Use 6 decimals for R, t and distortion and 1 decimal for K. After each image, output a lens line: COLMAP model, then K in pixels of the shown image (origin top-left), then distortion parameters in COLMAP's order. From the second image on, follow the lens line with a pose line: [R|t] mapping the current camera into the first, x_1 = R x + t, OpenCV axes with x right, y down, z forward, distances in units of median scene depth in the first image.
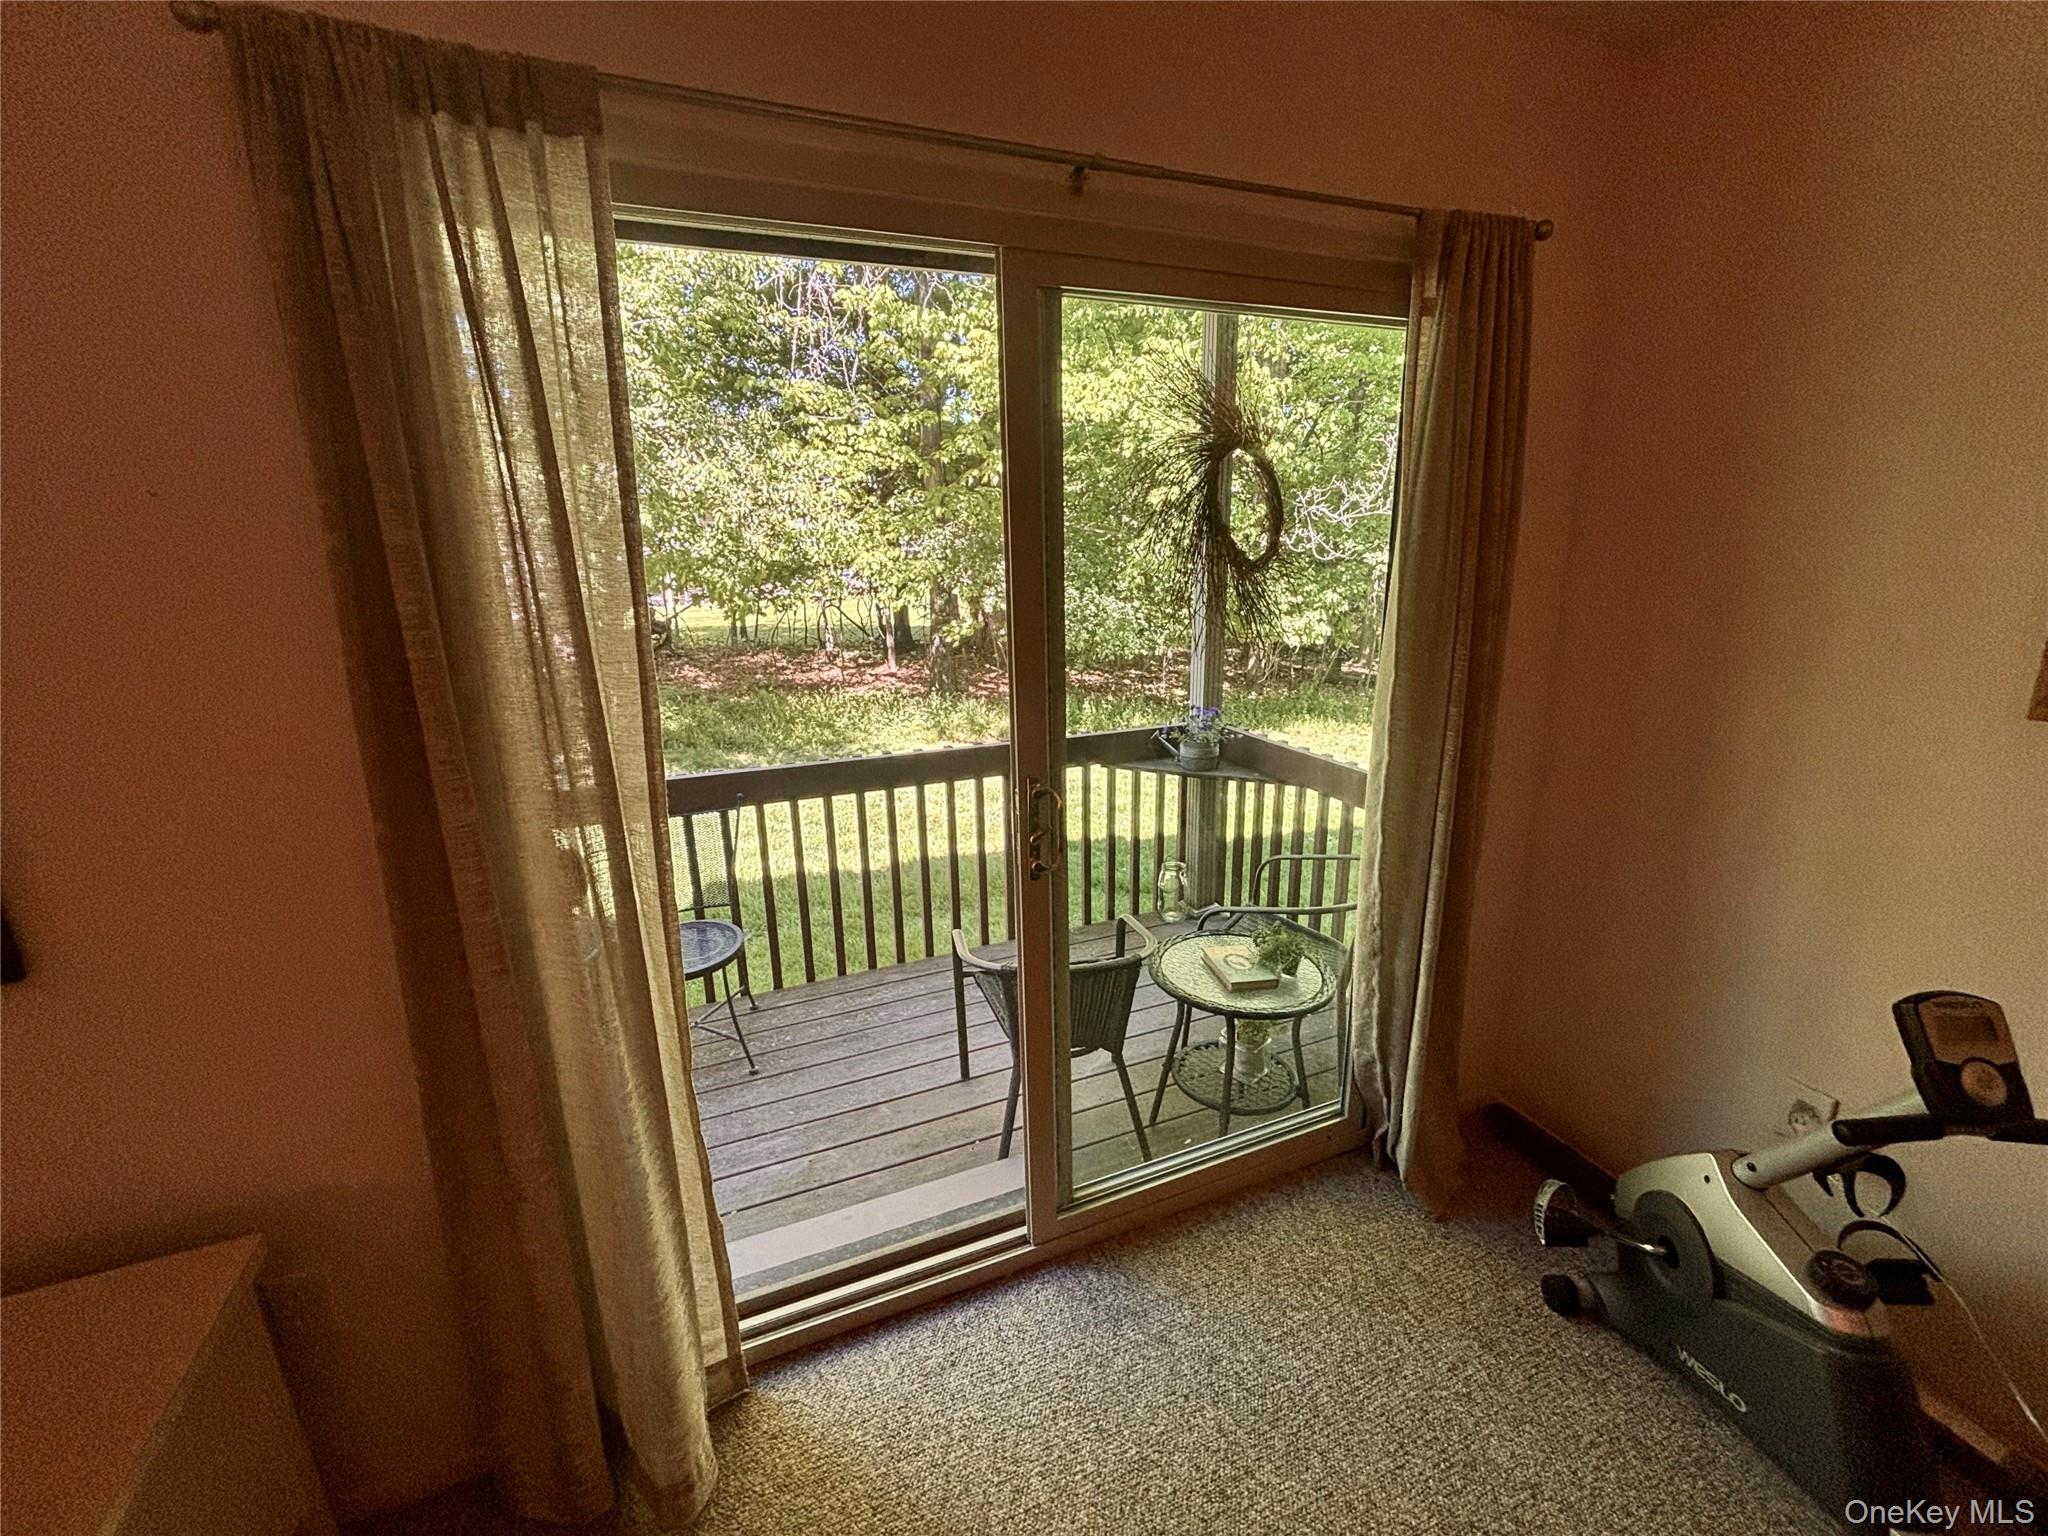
lens RADIAL K [[826.2, 0, 1028.4], [0, 826.2, 760.4], [0, 0, 1]] dist [-0.000817, 0.003183]
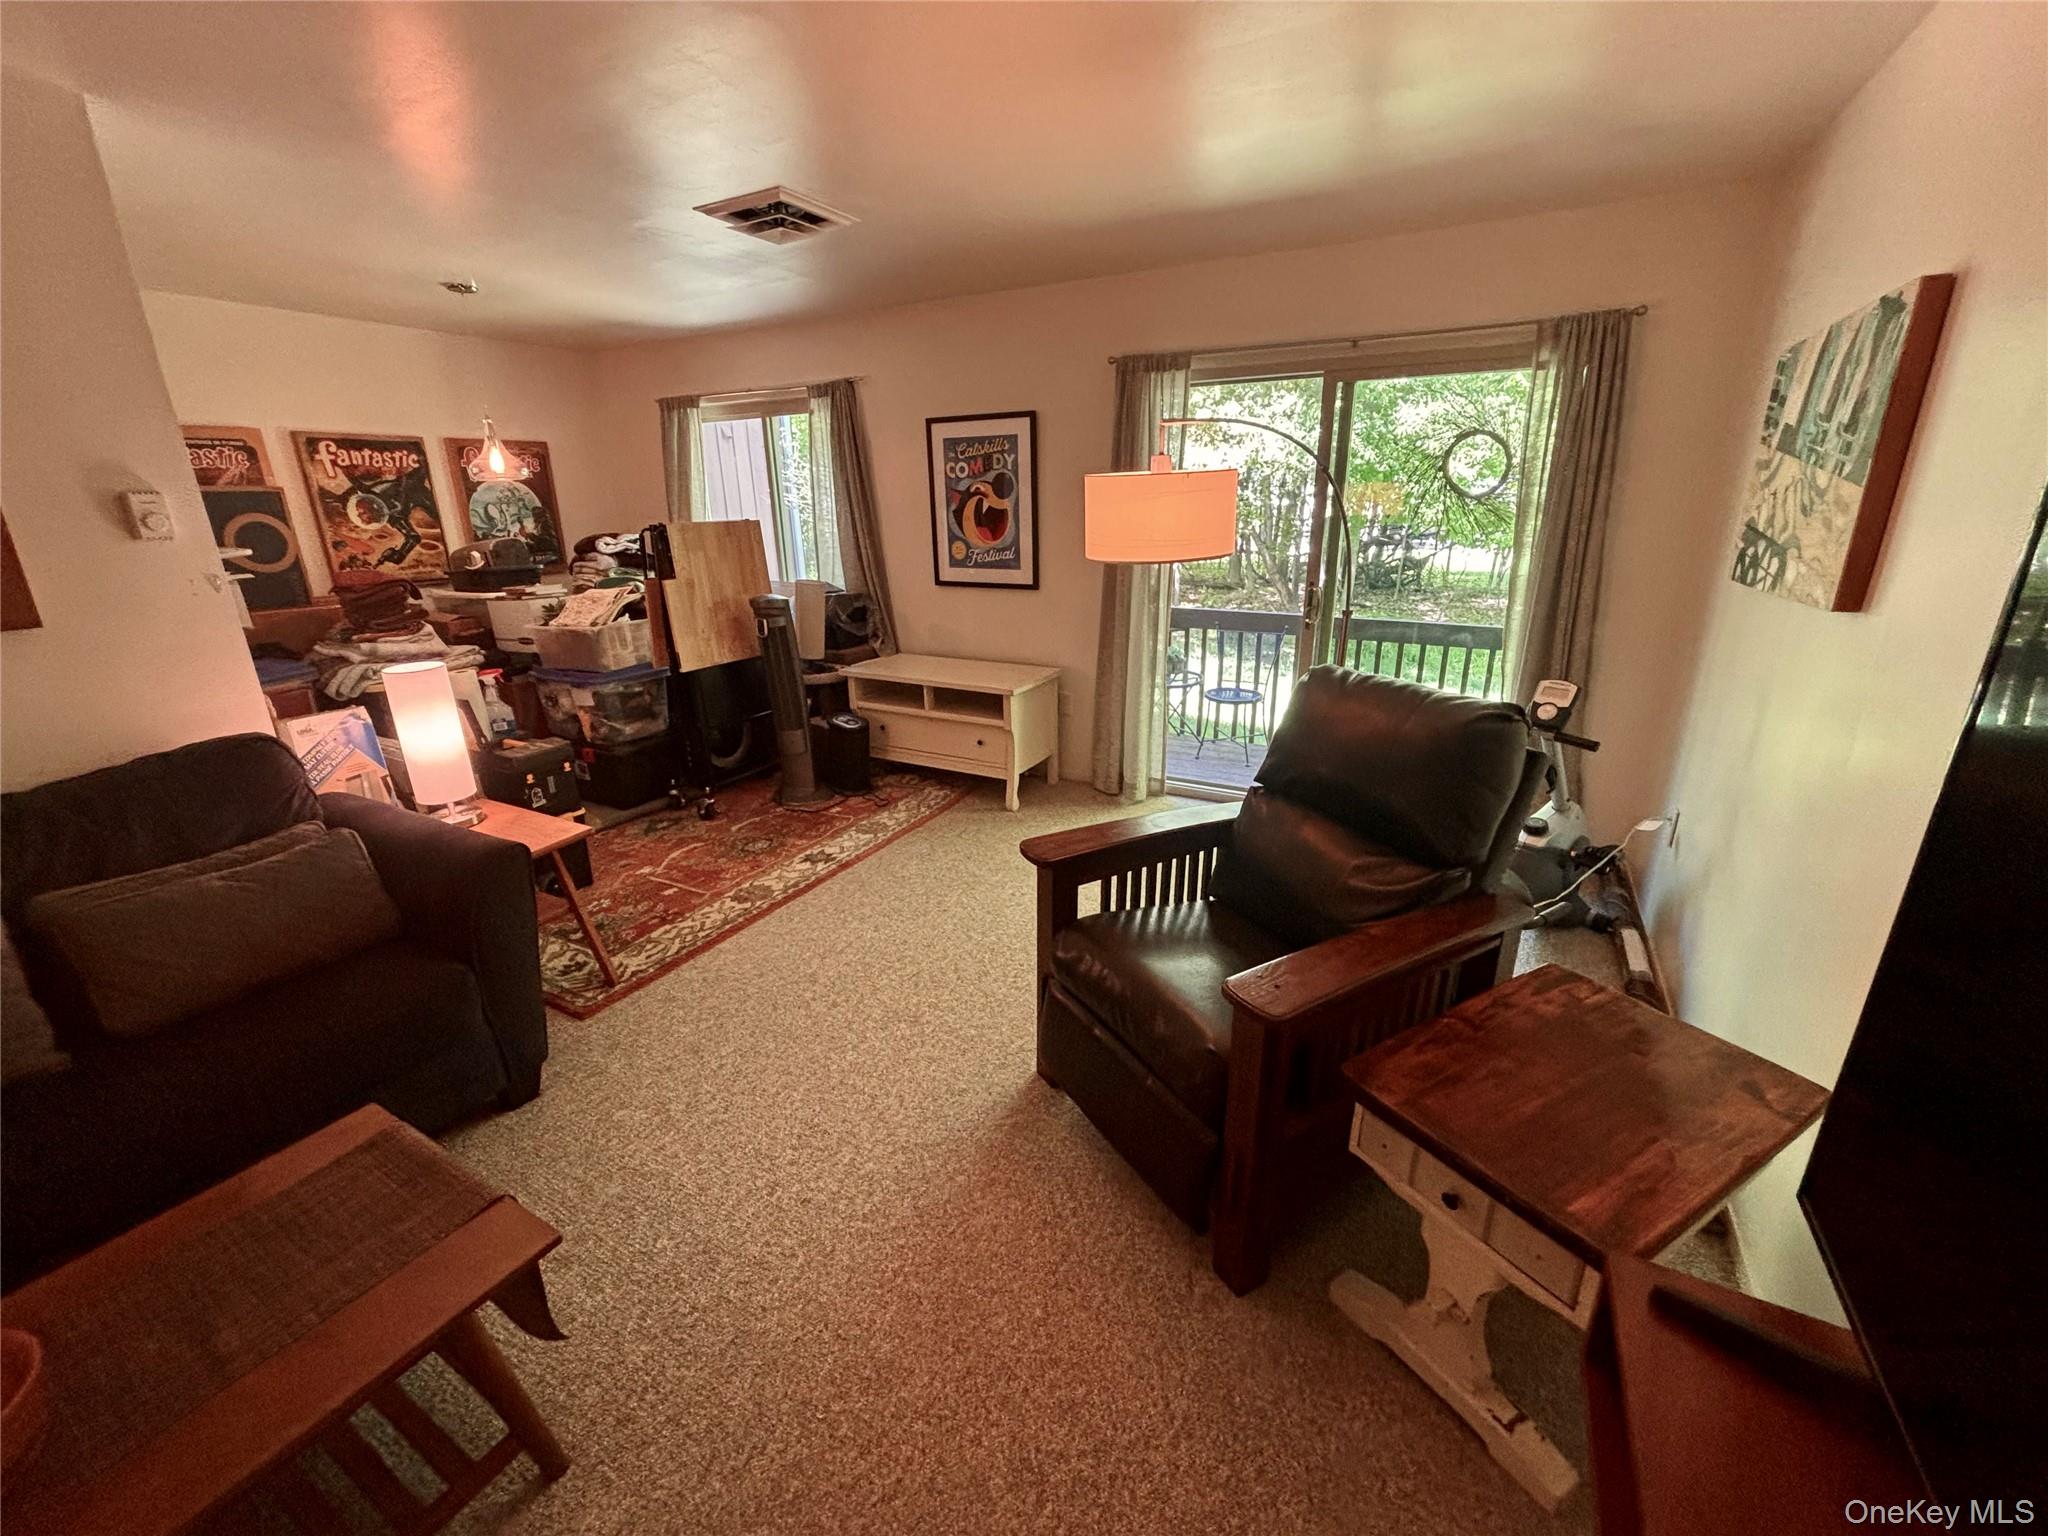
lens RADIAL K [[839.2, 0, 1019.0], [0, 839.2, 770.5], [0, 0, 1]] dist [0.006790, 0.001814]
pose [[0.629408, 0.250822, -0.735482, 1.407434], [-0.200564, 0.966842, 0.158084, 0.327119], [0.750746, 0.048011, 0.658844, -1.230049]]
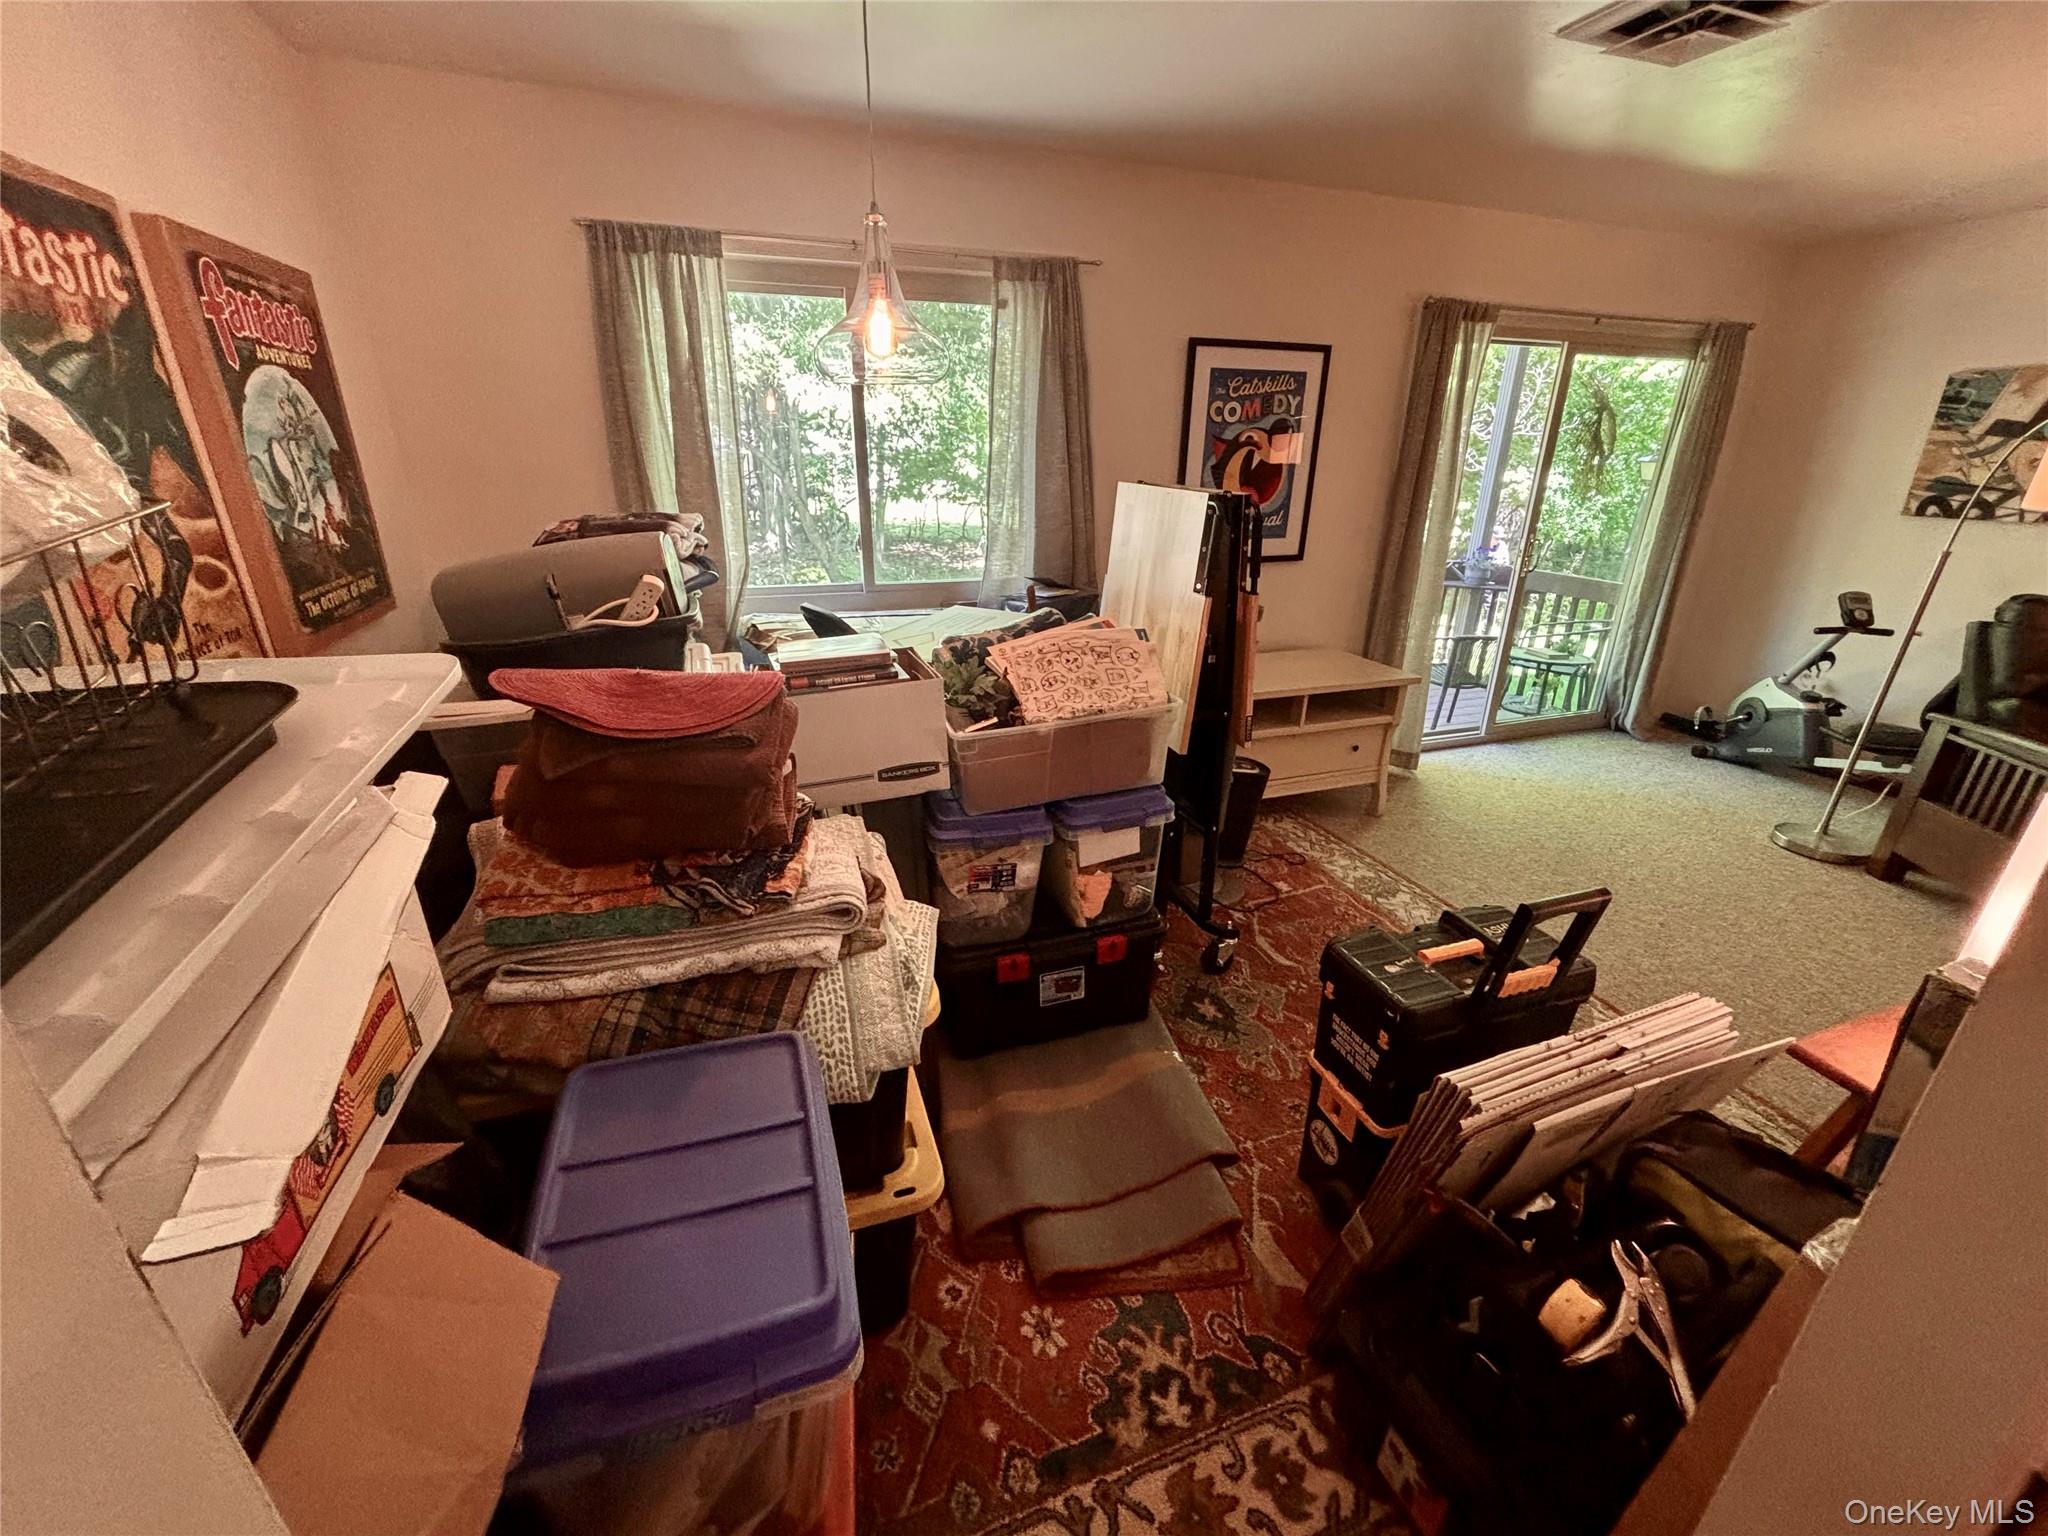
lens RADIAL K [[826.2, 0, 1023.0], [0, 826.2, 762.6], [0, 0, 1]] dist [-0.000817, 0.003183]
pose [[0.998565, 0.044416, -0.029913, -1.526776], [-0.040972, 0.993384, 0.107280, 0.531161], [0.034480, -0.105900, 0.993779, -1.808934]]
